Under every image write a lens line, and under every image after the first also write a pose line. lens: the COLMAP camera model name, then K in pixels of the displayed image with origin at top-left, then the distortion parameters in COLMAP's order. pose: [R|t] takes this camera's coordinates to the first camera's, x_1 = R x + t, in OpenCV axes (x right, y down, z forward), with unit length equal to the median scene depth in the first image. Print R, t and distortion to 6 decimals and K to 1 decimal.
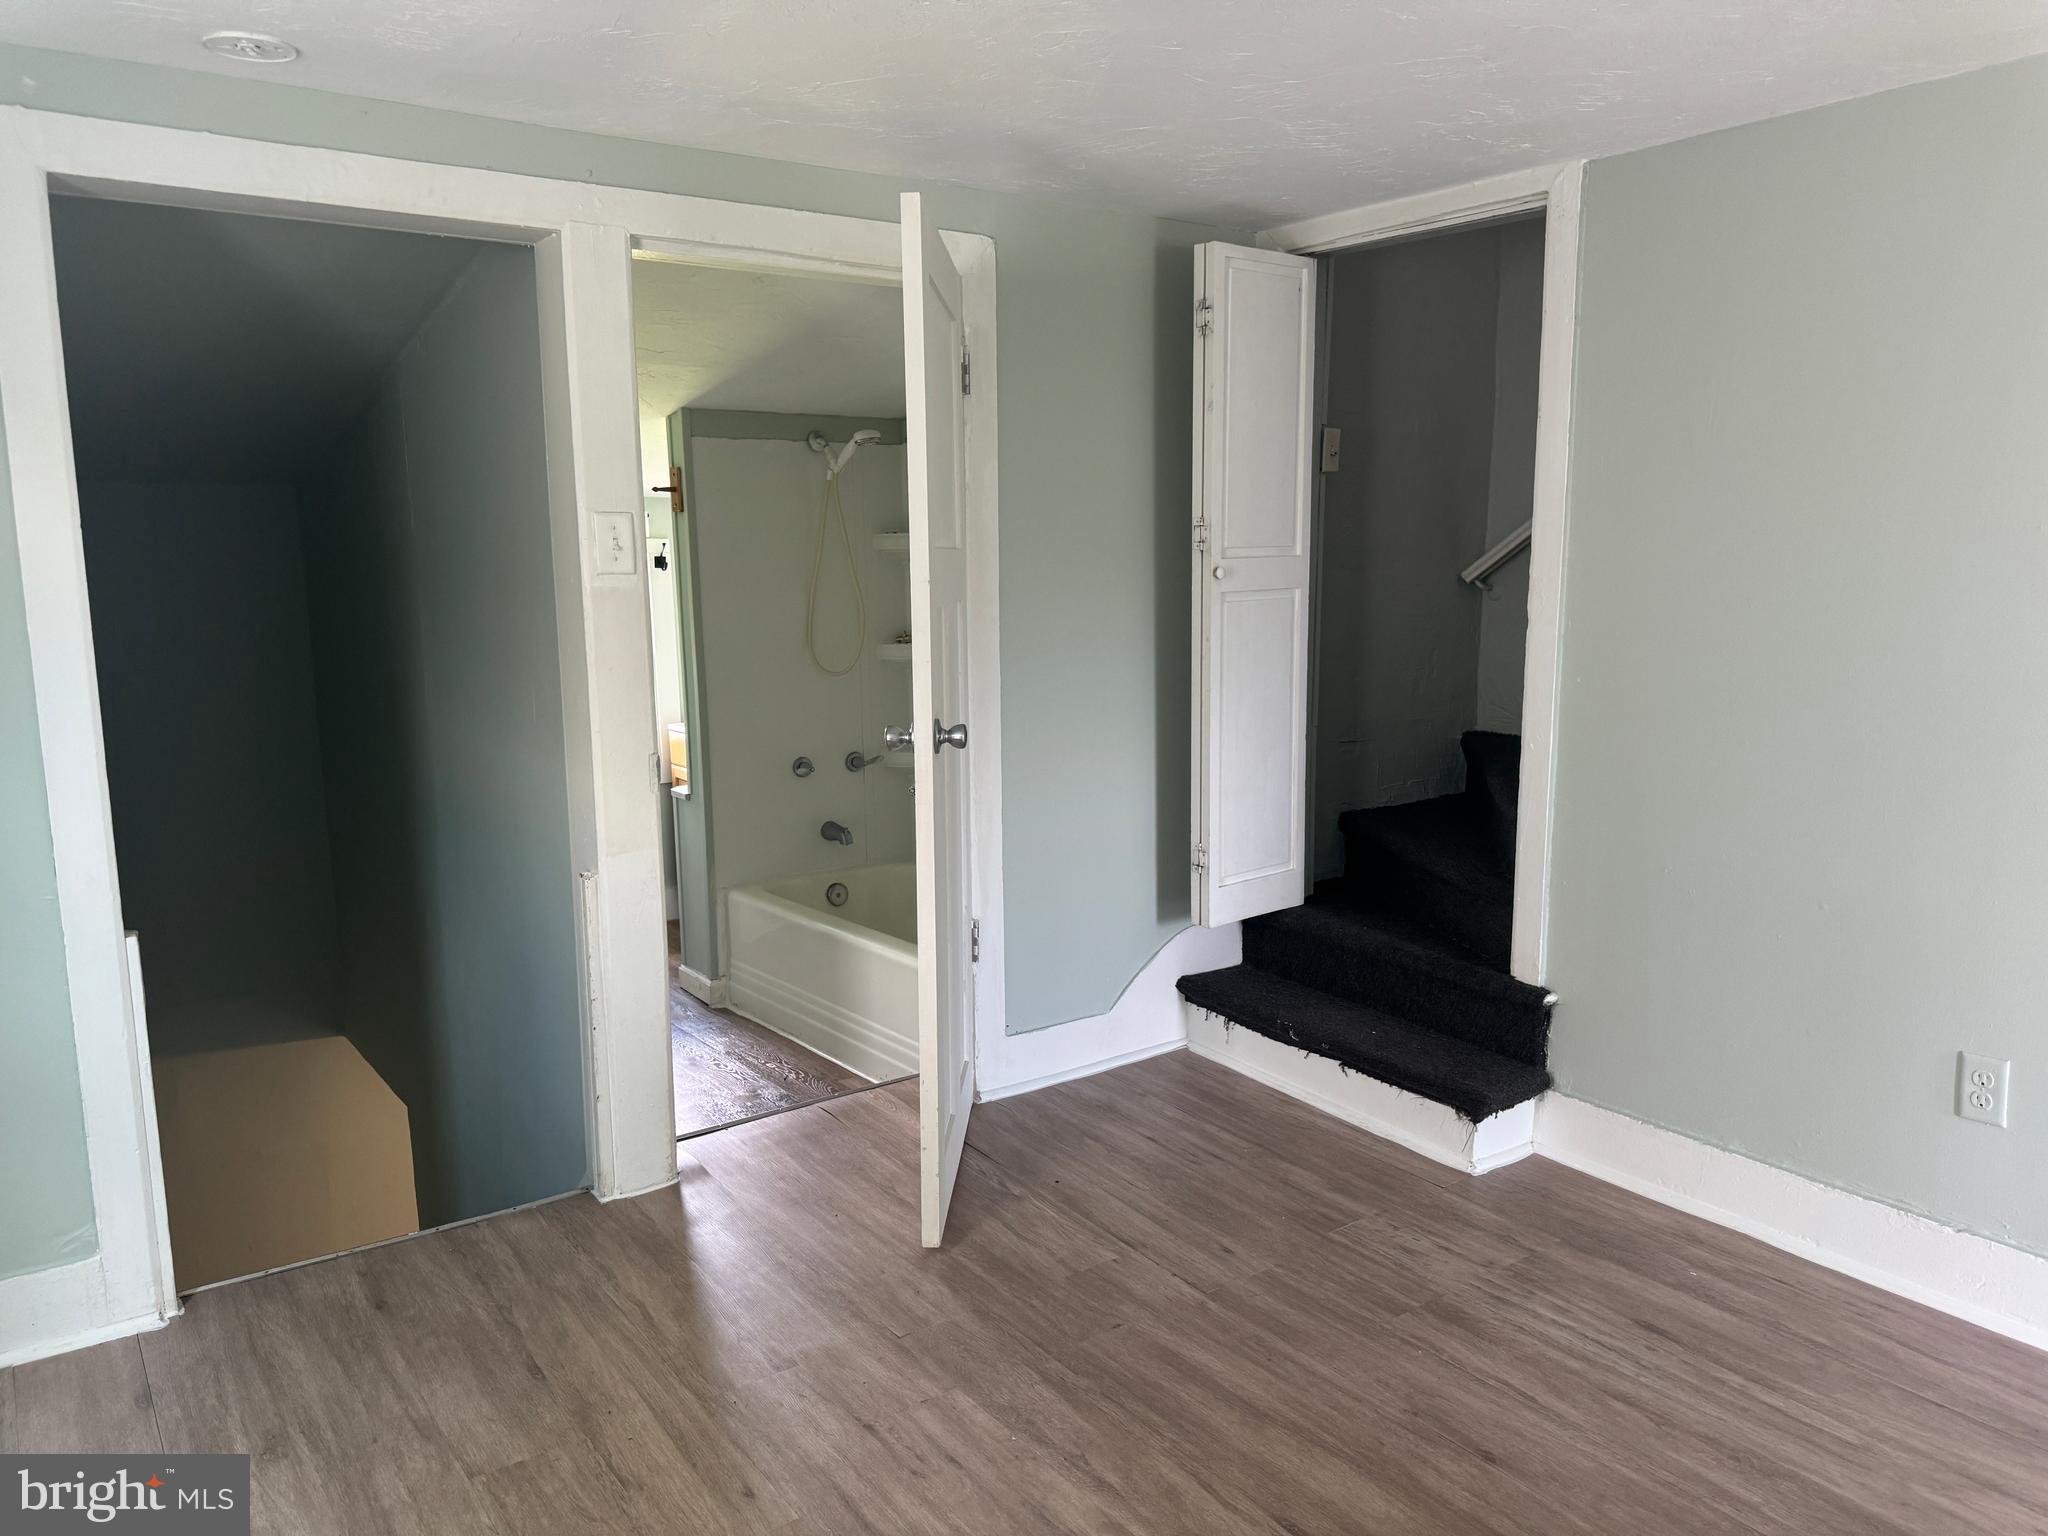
lens RADIAL K [[1439.2, 0, 1024.0], [0, 1439.2, 768.0], [0, 0, 1]] dist [0.094352, -0.143034]
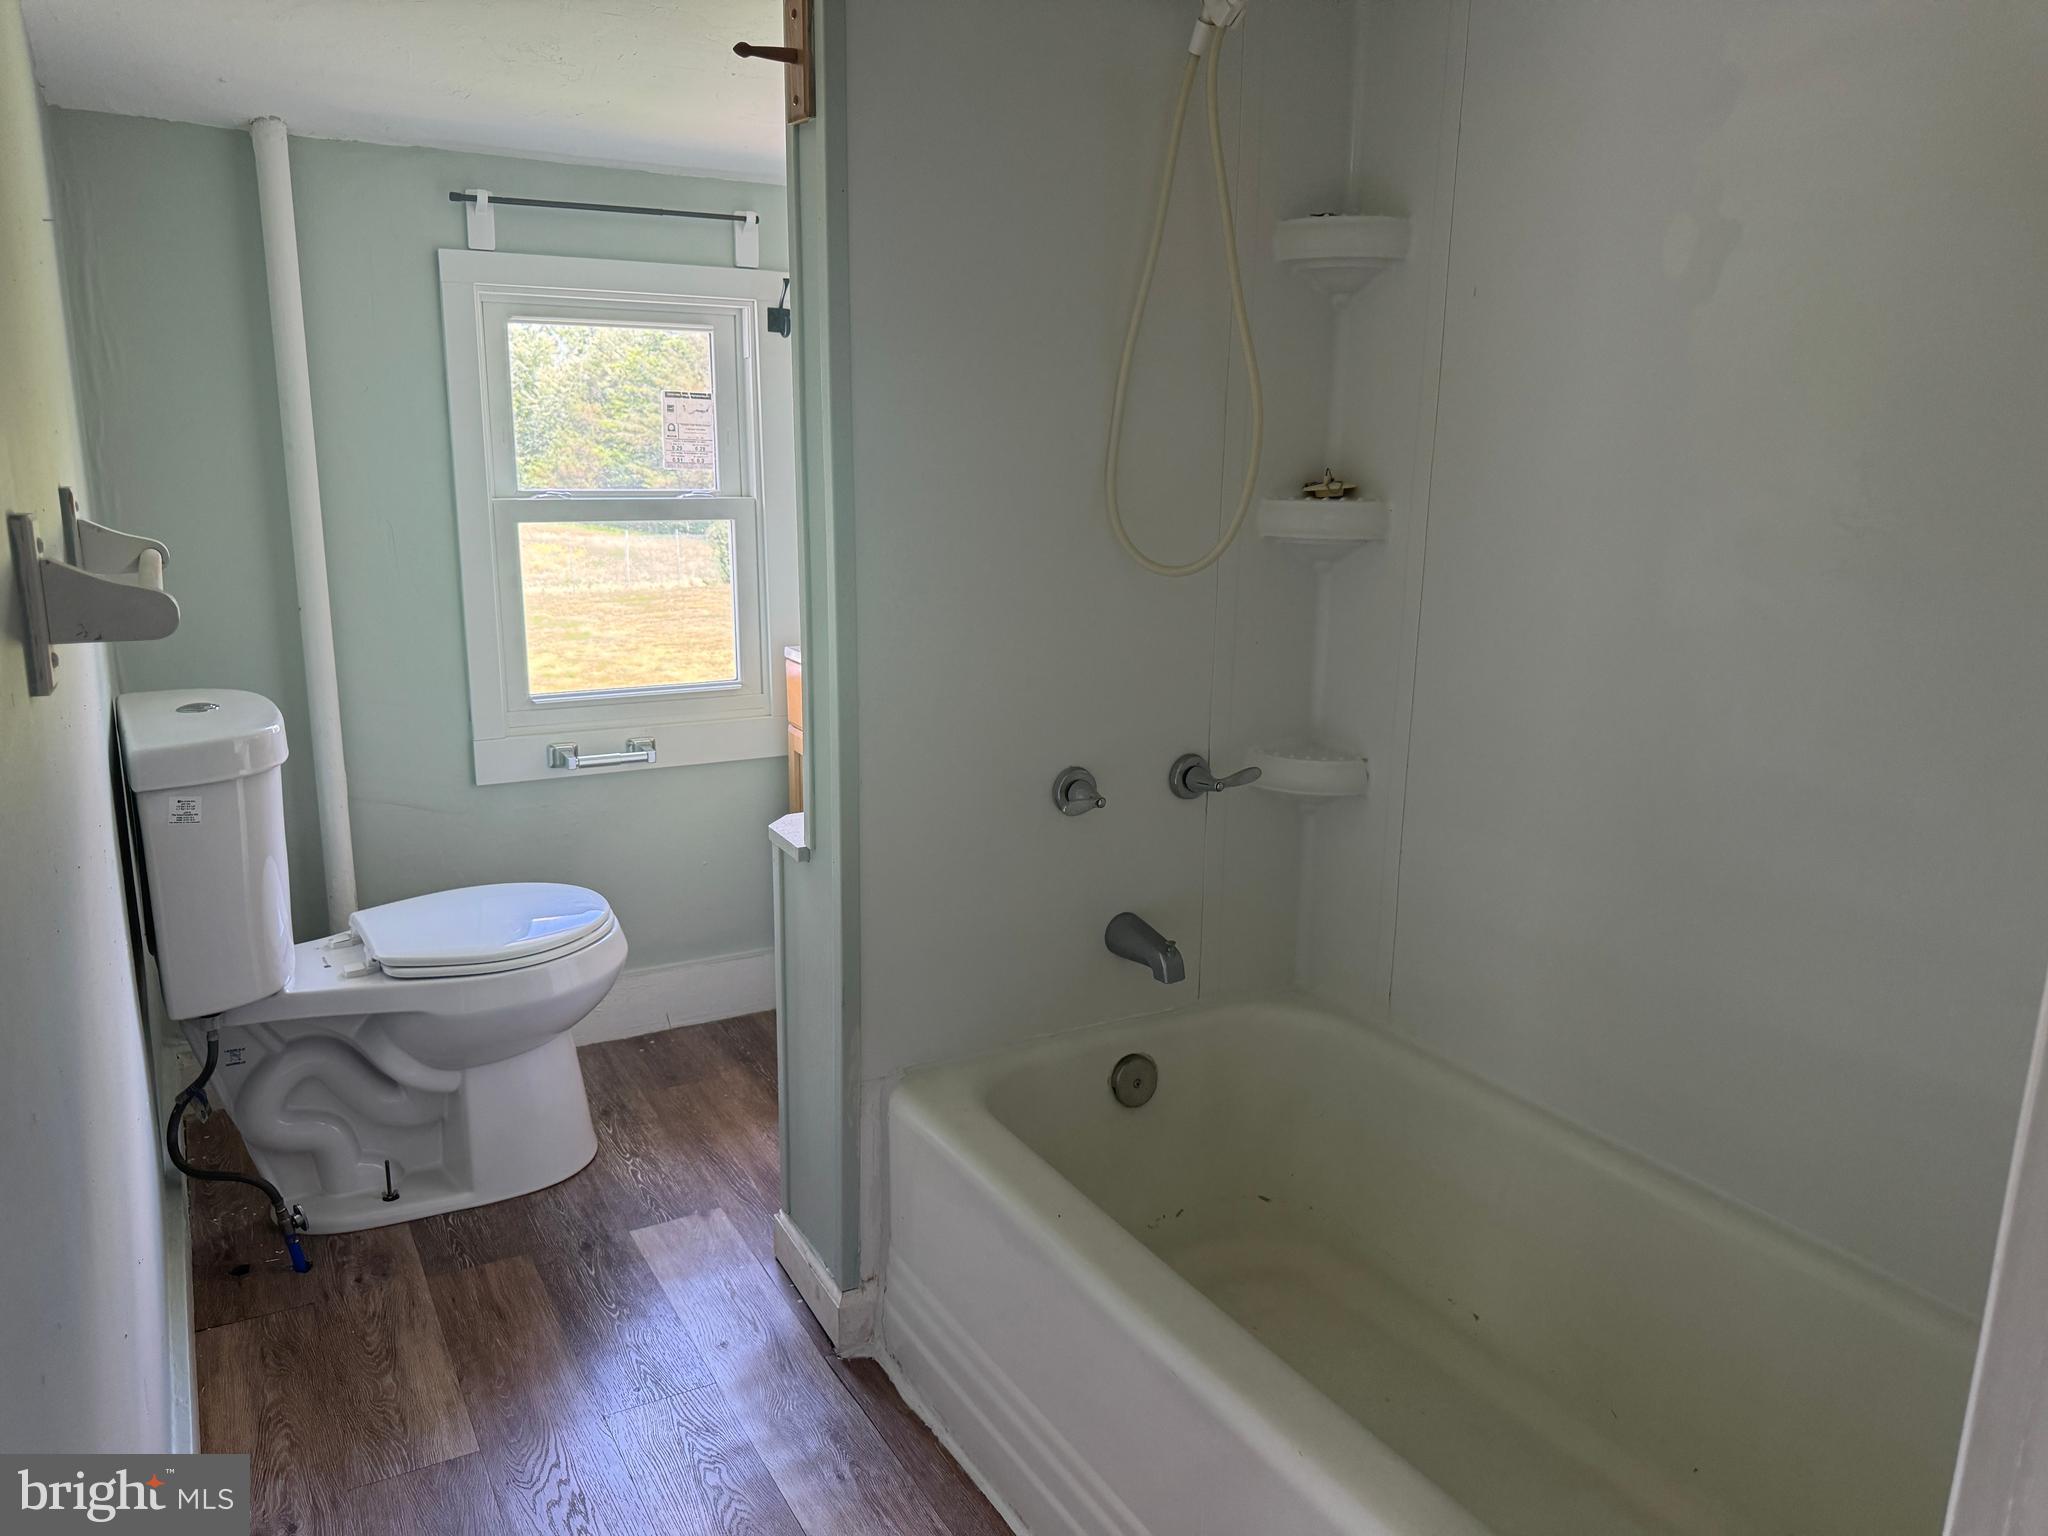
lens RADIAL K [[1439.2, 0, 1024.0], [0, 1439.2, 768.0], [0, 0, 1]] dist [0.094352, -0.143034]
pose [[0.993465, 0.058350, -0.098090, -0.128323], [-0.049549, 0.994719, 0.089884, -0.044304], [0.102817, -0.084436, 0.991110, 0.588241]]
